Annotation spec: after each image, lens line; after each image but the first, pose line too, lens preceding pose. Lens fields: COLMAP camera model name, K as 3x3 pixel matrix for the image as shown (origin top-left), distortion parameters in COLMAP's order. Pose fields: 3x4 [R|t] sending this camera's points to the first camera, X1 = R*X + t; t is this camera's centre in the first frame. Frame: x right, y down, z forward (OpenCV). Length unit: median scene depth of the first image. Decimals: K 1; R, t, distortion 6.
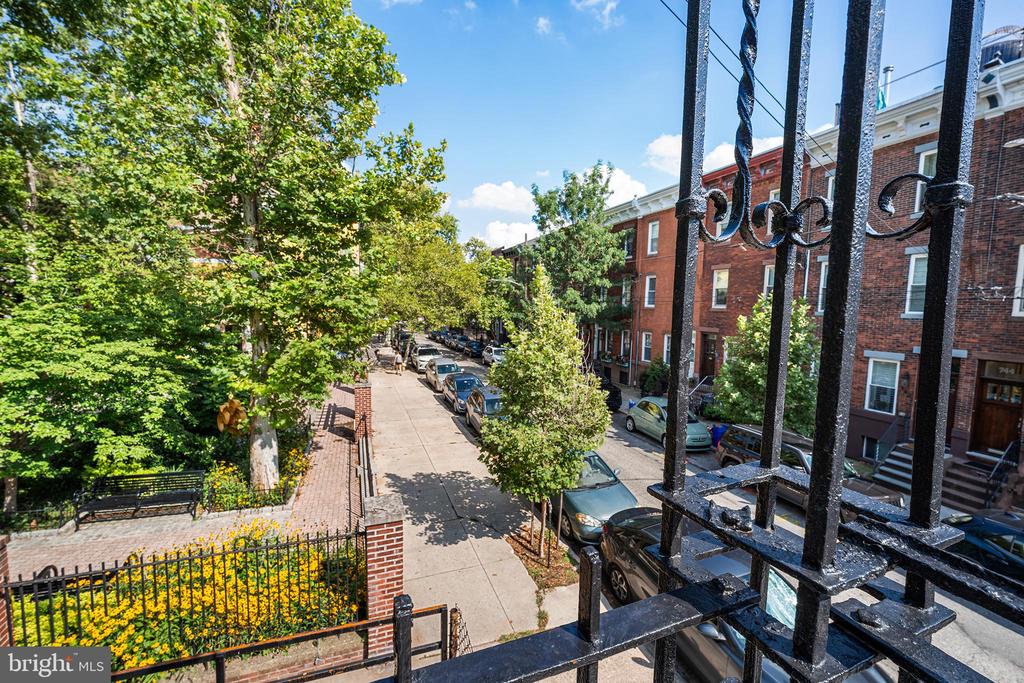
lens RADIAL K [[424.6, 0, 512.0], [0, 424.6, 341.5], [0, 0, 1]] dist [-0.000849, -0.000420]
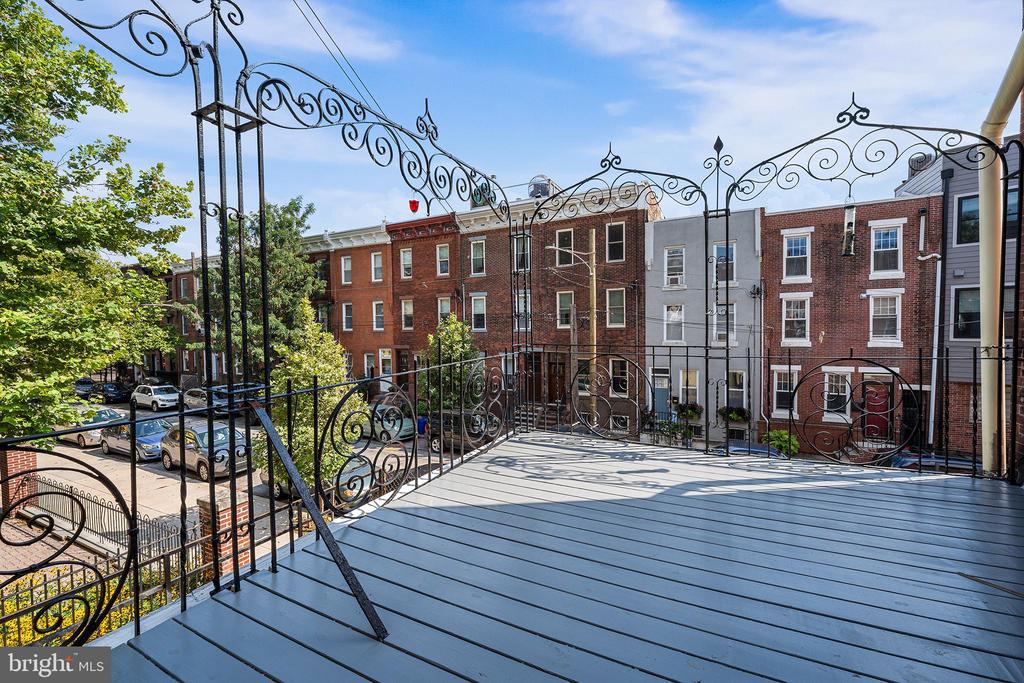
lens RADIAL K [[424.6, 0, 512.0], [0, 424.6, 341.5], [0, 0, 1]] dist [-0.000849, -0.000420]
pose [[0.734145, -0.050596, 0.677105, -0.142423], [0.087656, 0.995937, -0.020619, 0.010626], [-0.673311, 0.074489, 0.735597, -0.141559]]
